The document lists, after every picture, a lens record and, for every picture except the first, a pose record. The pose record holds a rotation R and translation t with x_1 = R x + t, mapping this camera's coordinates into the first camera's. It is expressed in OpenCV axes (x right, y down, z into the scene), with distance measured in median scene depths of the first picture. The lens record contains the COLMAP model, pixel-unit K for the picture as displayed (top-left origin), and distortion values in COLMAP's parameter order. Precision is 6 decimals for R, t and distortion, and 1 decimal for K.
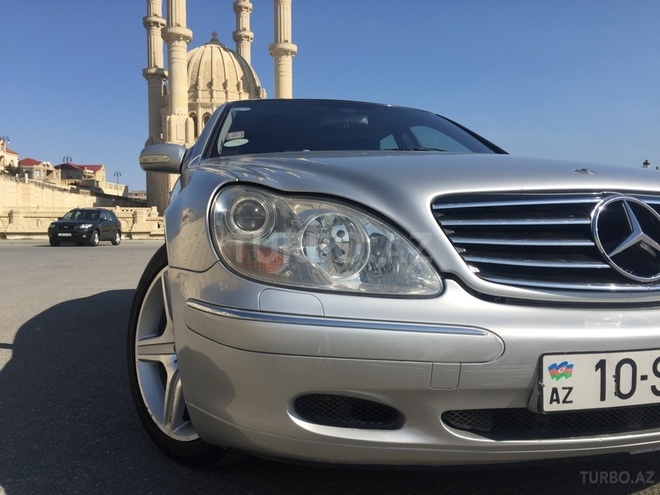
lens RADIAL K [[560.6, 0, 332.0], [0, 560.6, 246.6], [0, 0, 1]] dist [0.092114, -0.119437]
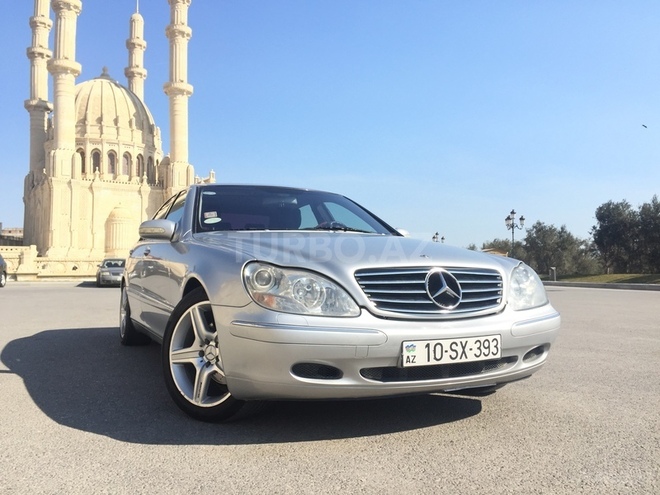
lens RADIAL K [[560.6, 0, 332.0], [0, 560.6, 246.6], [0, 0, 1]] dist [0.092114, -0.119437]
pose [[0.982770, 0.009796, 0.184574, -0.109289], [0.003380, 0.997475, -0.070933, -0.009751], [-0.184802, 0.070335, 0.980256, -0.393929]]
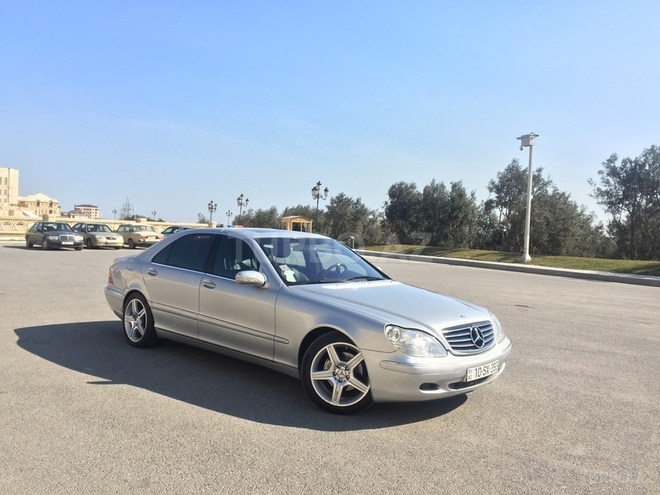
lens RADIAL K [[560.6, 0, 332.0], [0, 560.6, 246.6], [0, 0, 1]] dist [0.092114, -0.119437]
pose [[0.851648, 0.023541, 0.523586, -0.922239], [-0.028391, 0.999596, 0.001237, -0.235820], [-0.523345, -0.015919, 0.851972, -0.699640]]
